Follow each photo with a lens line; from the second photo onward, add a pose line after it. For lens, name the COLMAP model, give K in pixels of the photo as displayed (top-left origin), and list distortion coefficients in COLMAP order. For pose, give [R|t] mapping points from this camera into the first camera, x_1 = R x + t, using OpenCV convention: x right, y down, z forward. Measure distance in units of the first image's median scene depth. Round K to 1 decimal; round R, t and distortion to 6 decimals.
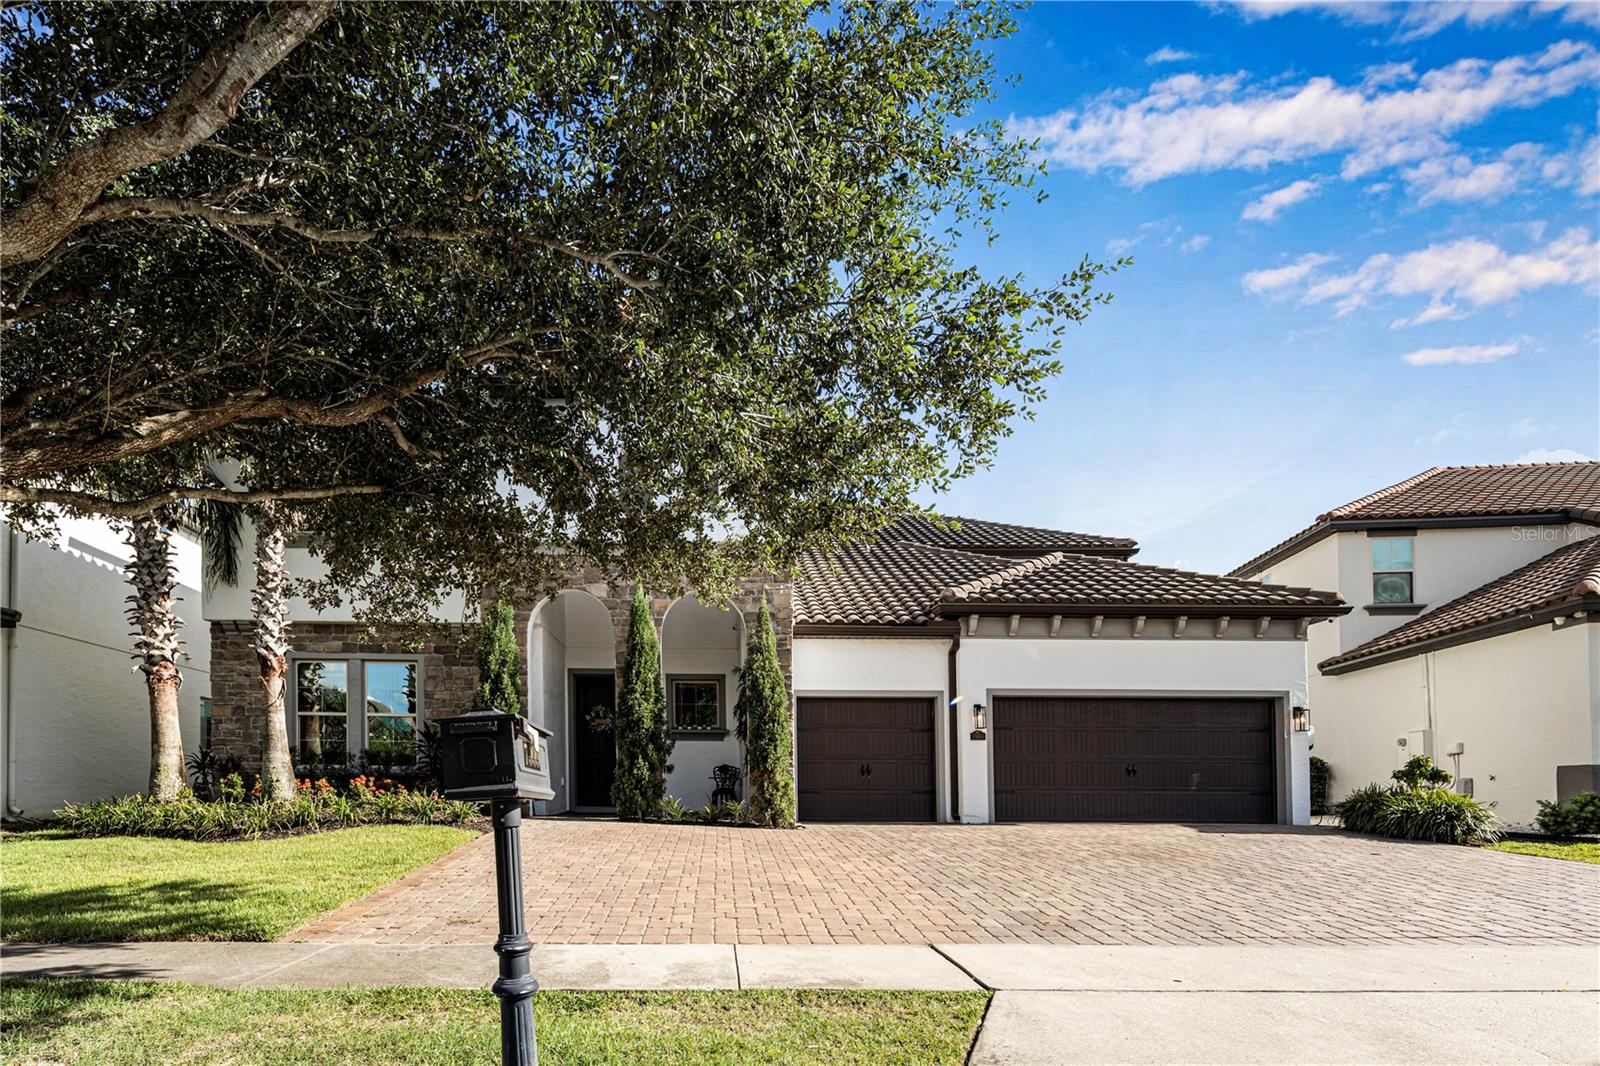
lens RADIAL K [[800.2, 0, 790.9], [0, 800.2, 531.3], [0, 0, 1]] dist [-0.002354, 0.000908]
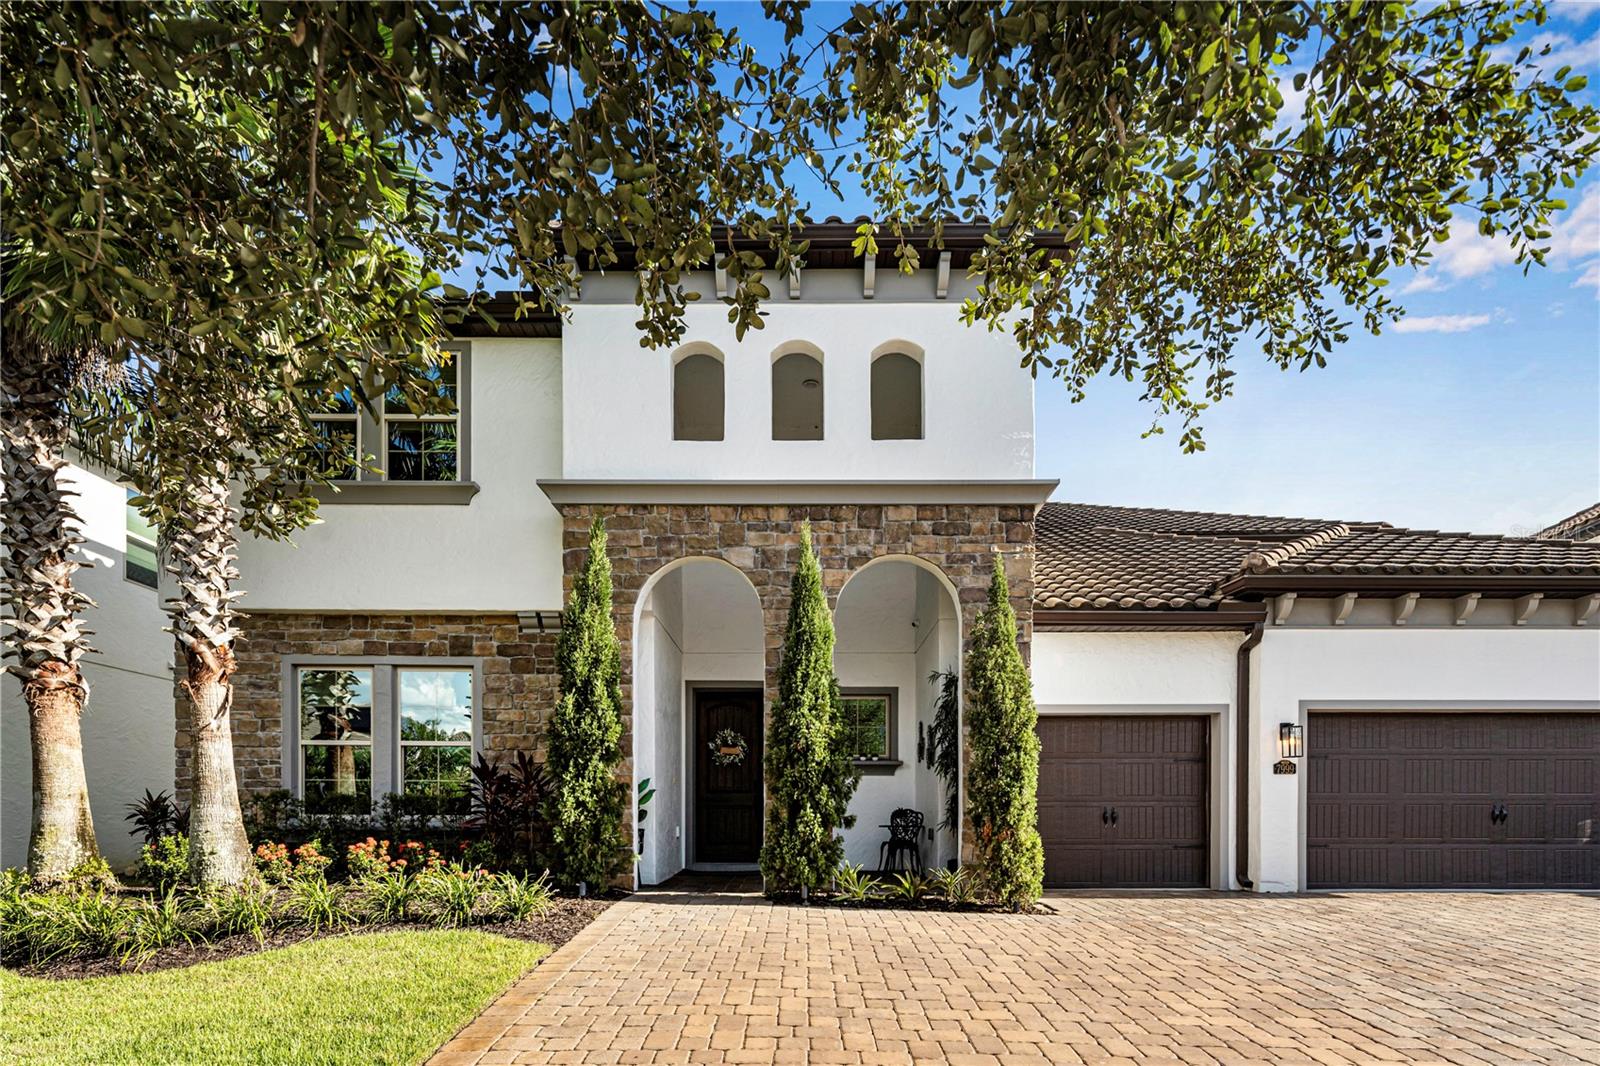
lens RADIAL K [[800.2, 0, 939.8], [0, 800.2, 547.0], [0, 0, 1]] dist [-0.002354, 0.000908]
pose [[0.998636, 0.006527, 0.051799, -0.111637], [-0.005847, 0.999895, -0.013280, 0.076310], [-0.051880, 0.012959, 0.998569, 0.327205]]
